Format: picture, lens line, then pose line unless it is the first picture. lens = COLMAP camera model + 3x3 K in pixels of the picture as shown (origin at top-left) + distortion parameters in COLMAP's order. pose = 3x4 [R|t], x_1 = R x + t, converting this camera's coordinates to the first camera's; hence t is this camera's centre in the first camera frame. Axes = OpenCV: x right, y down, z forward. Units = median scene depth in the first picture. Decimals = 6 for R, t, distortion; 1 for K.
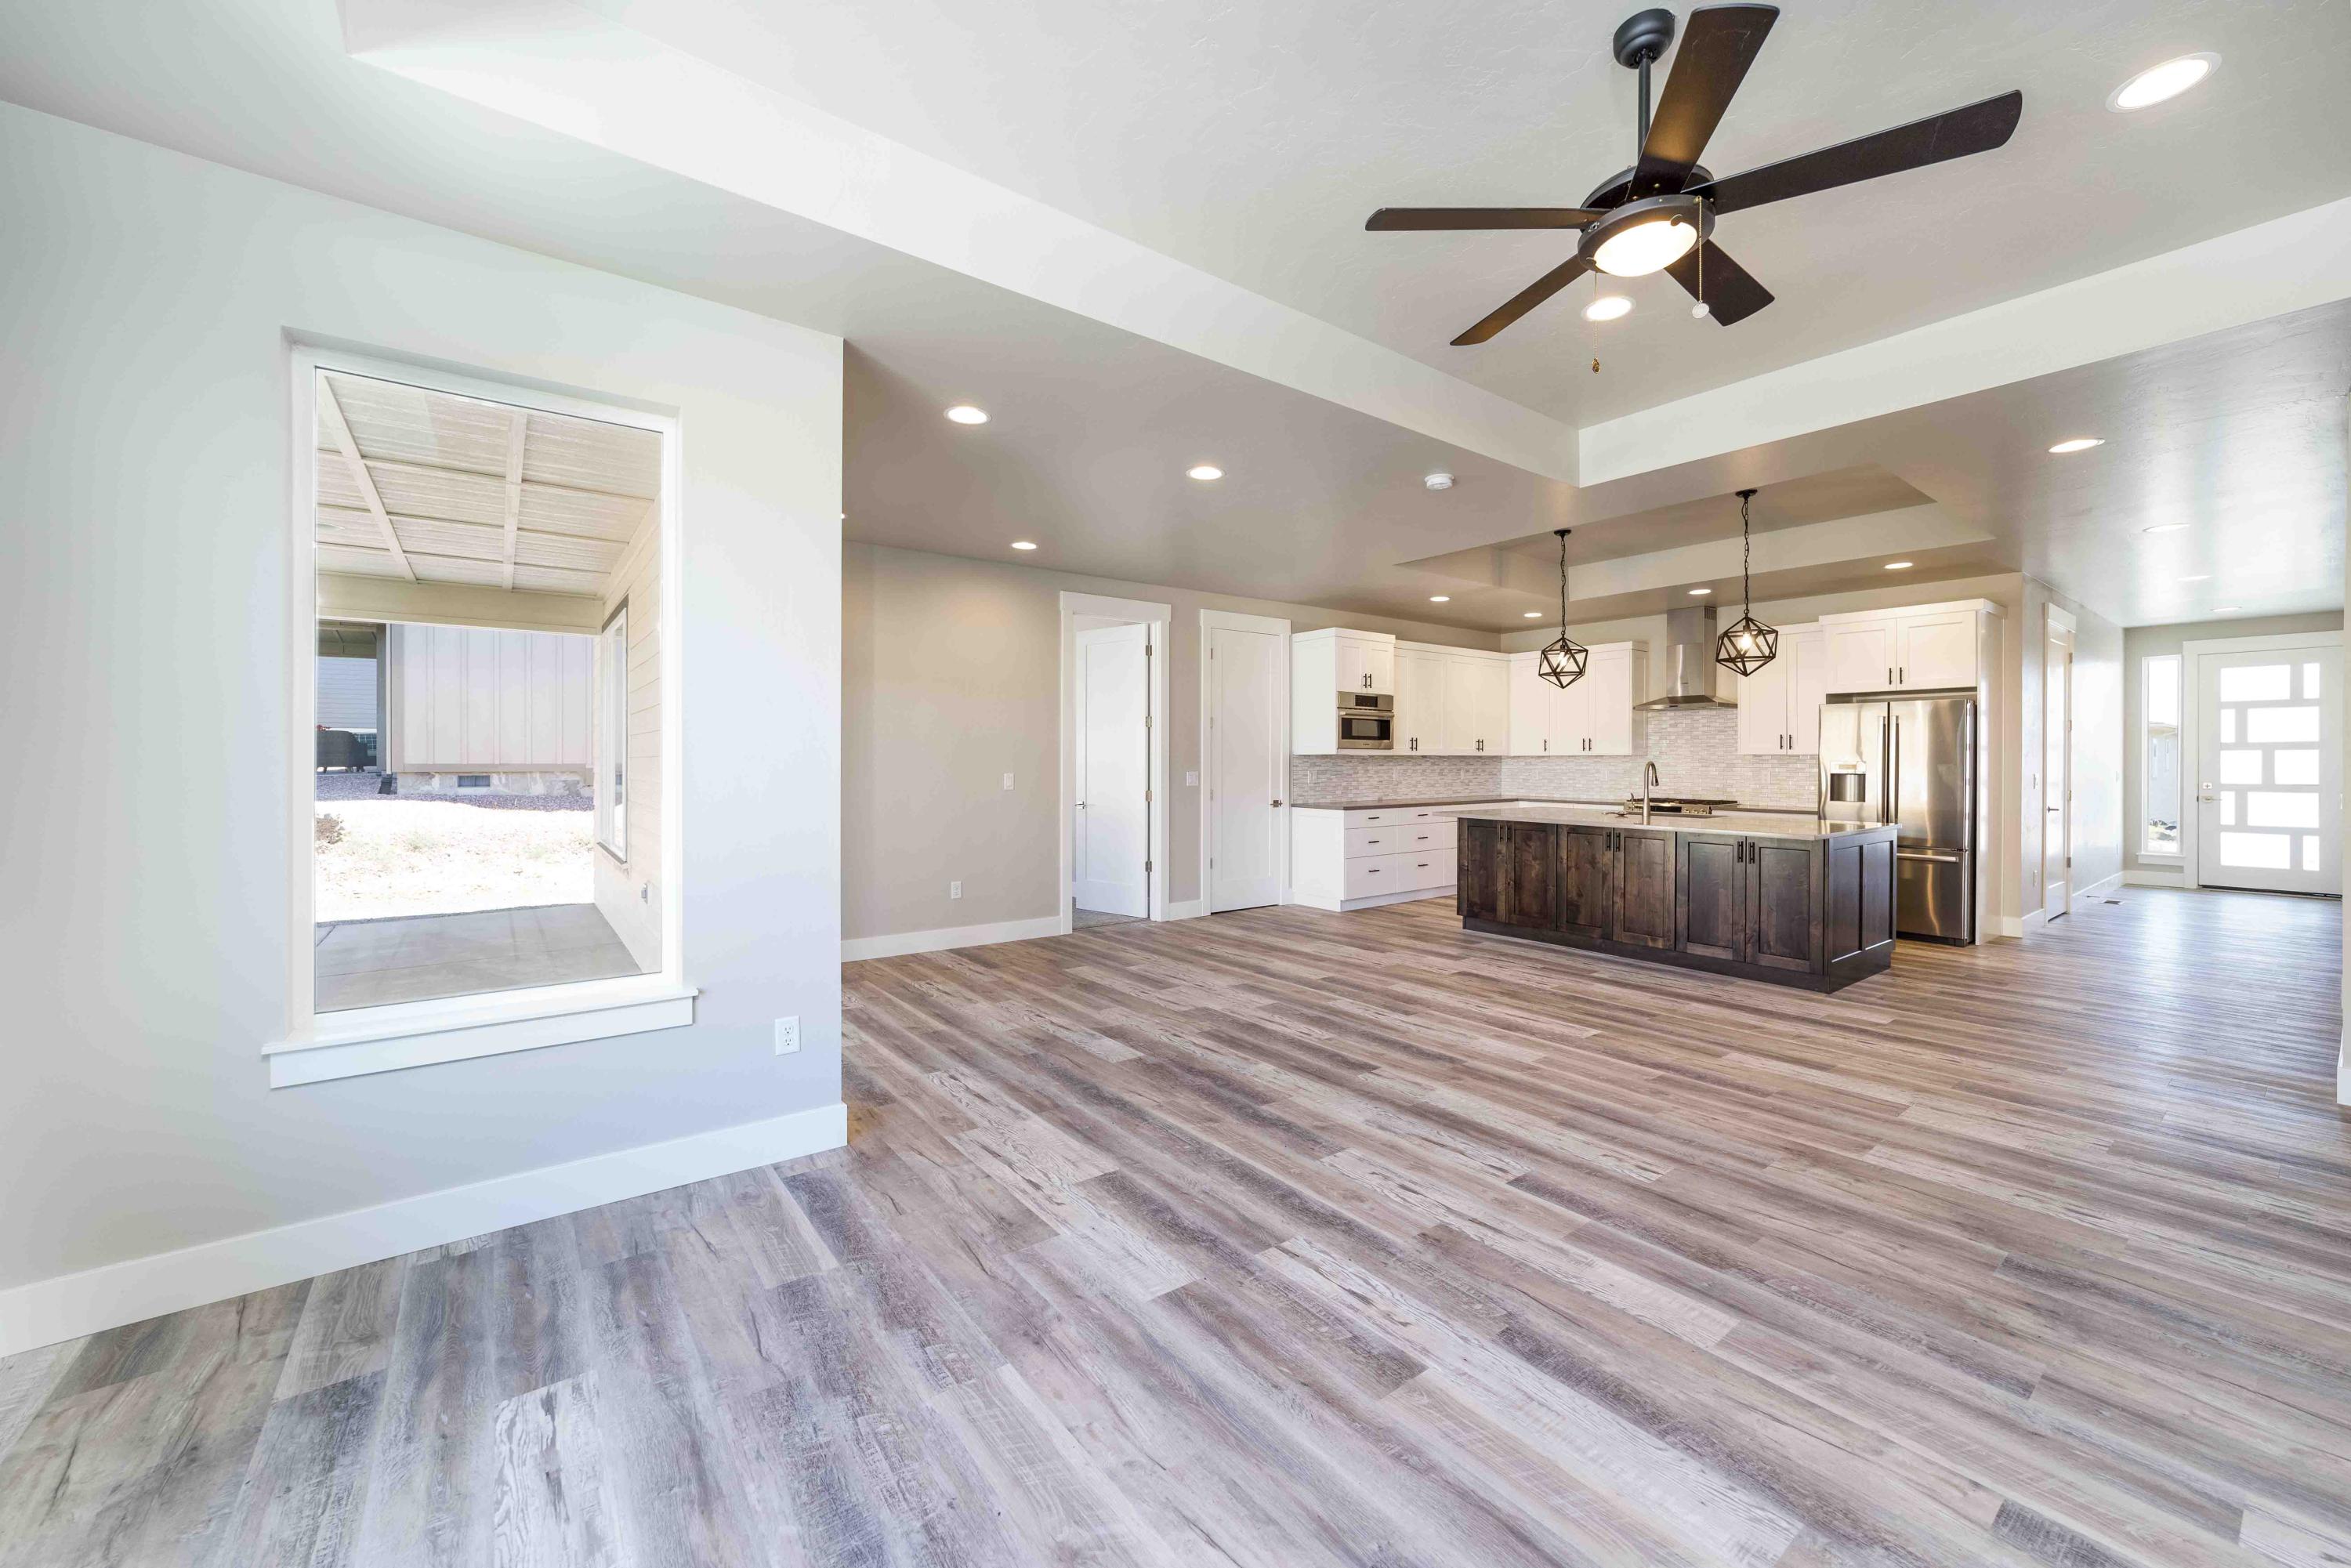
lens RADIAL K [[894.4, 0, 1206.6], [0, 894.4, 759.7], [0, 0, 1]] dist [0.000176, 0.000130]
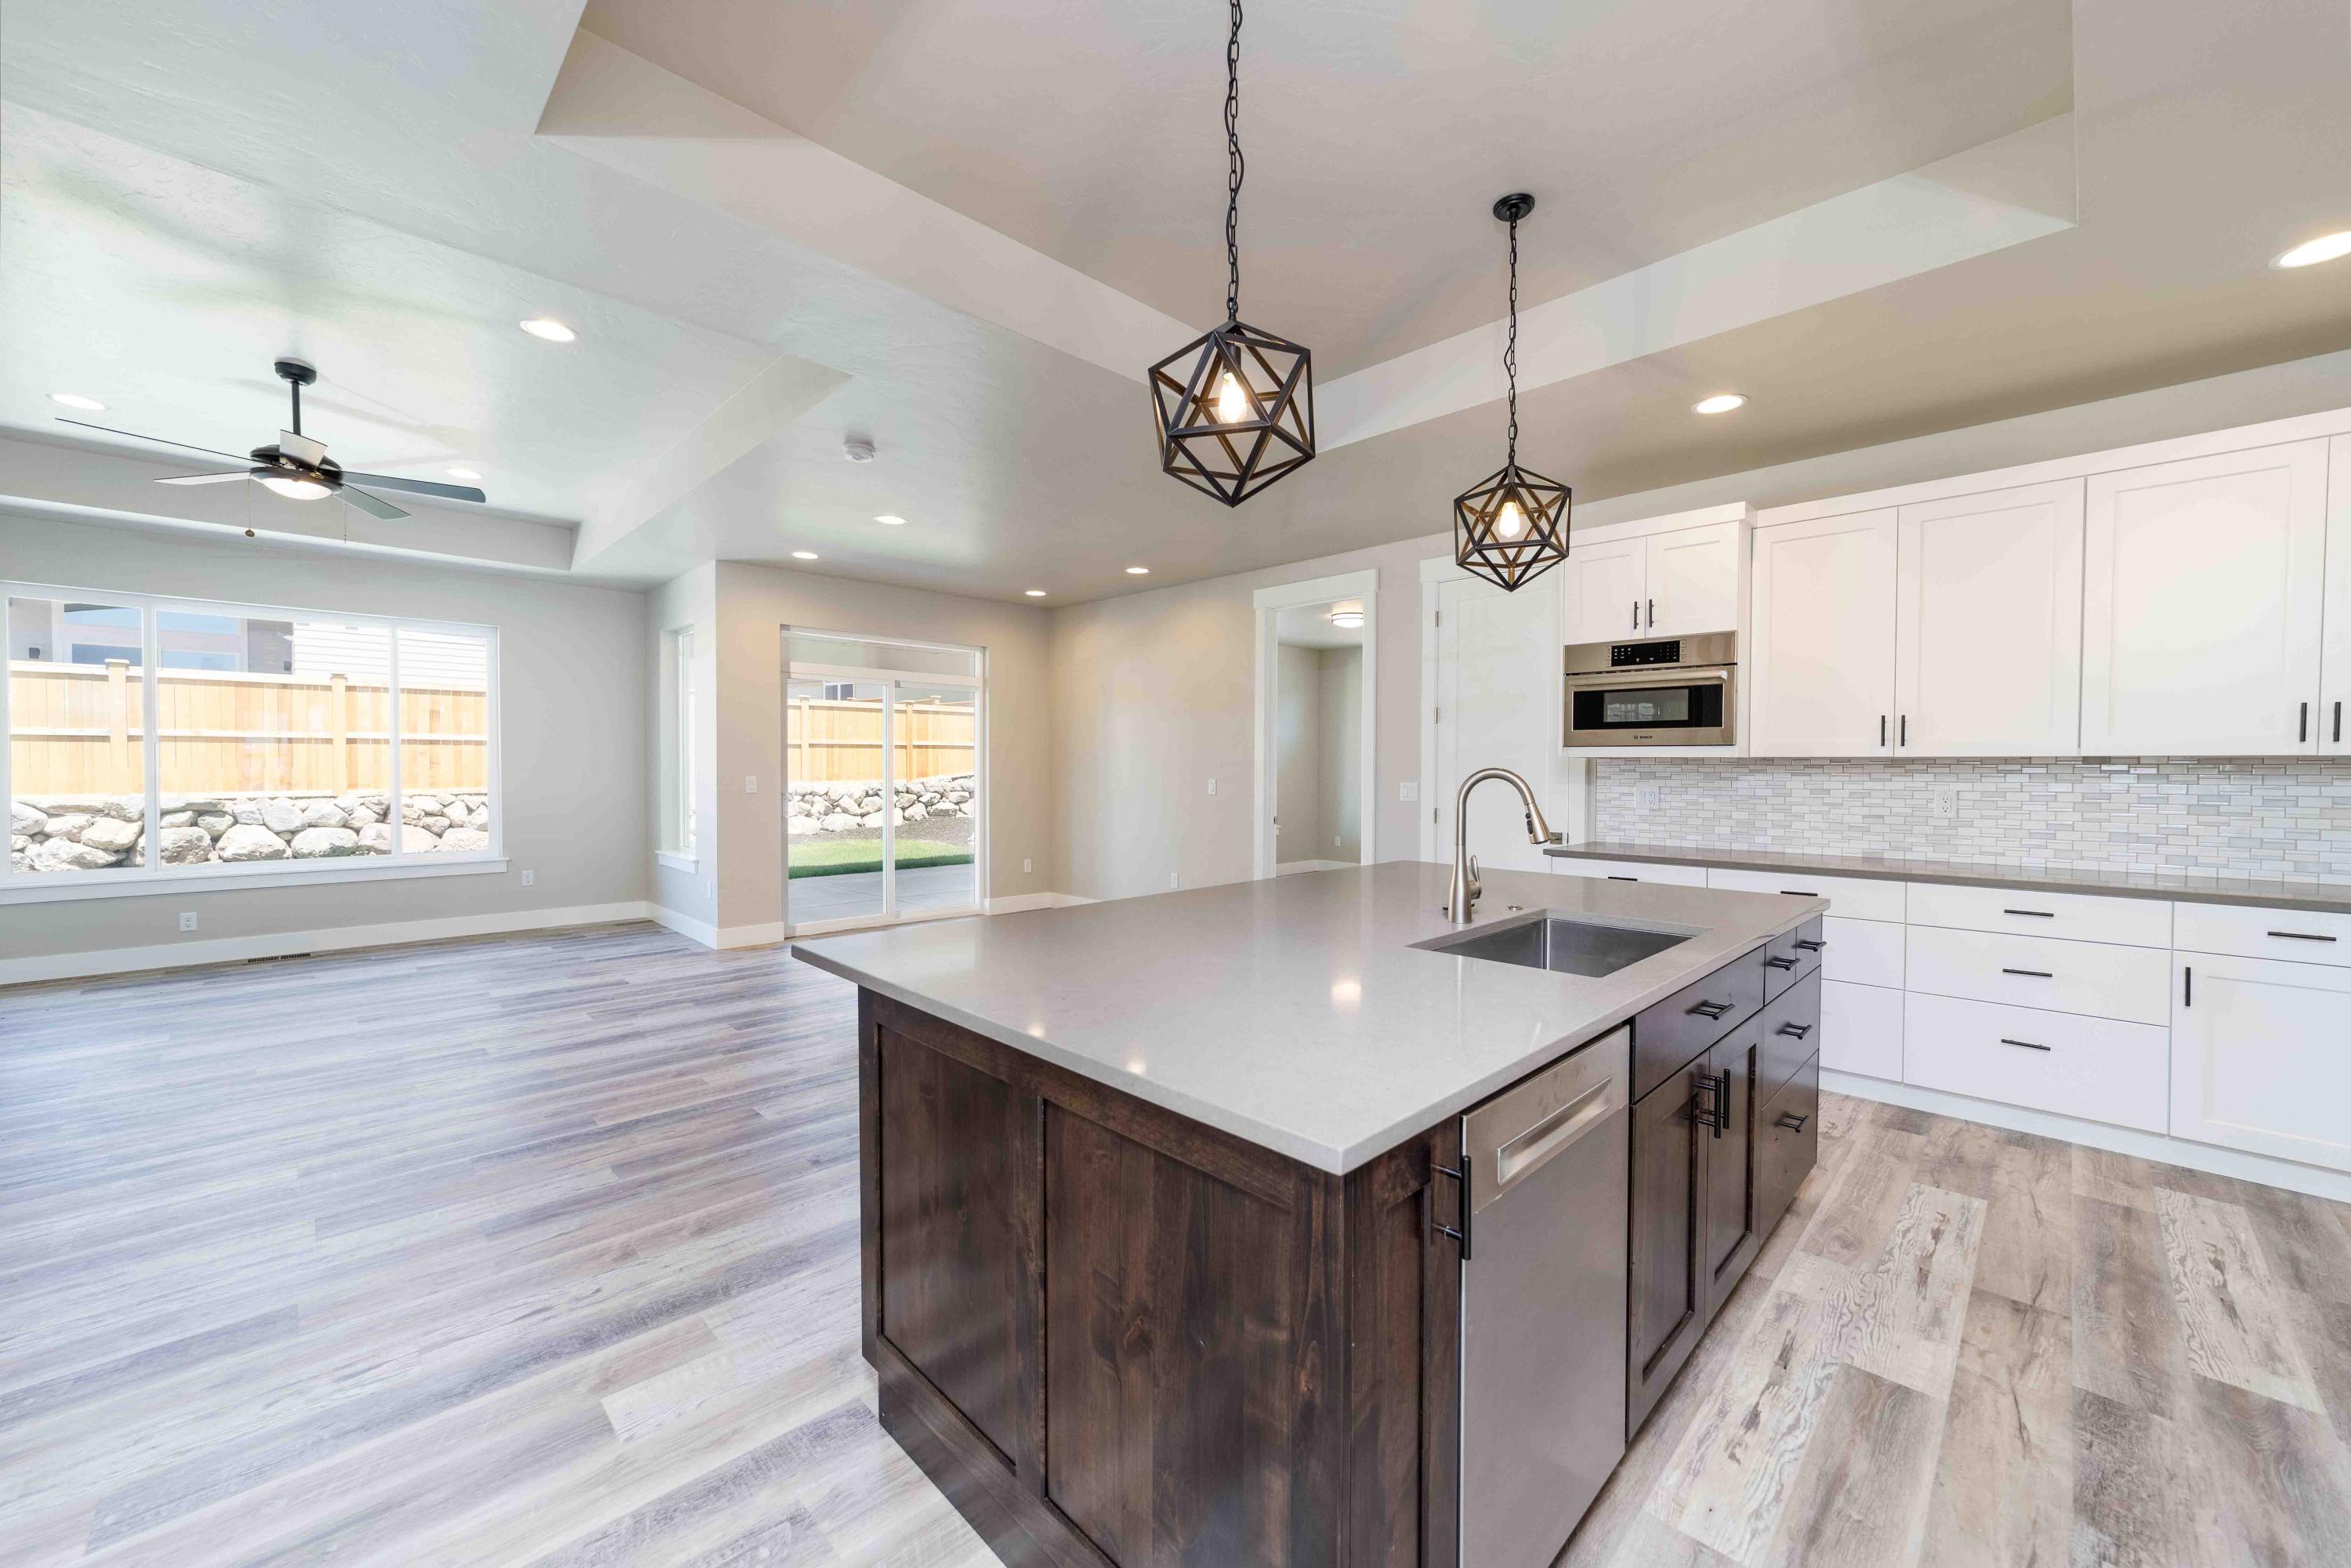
lens RADIAL K [[901.4, 0, 1174.8], [0, 901.4, 778.0], [0, 0, 1]] dist [-0.000082, 0.000441]
pose [[0.107648, 0.010995, -0.994128, 1.634587], [-0.005353, 0.999931, 0.010479, 0.004343], [0.994175, 0.004193, 0.107700, 1.665144]]
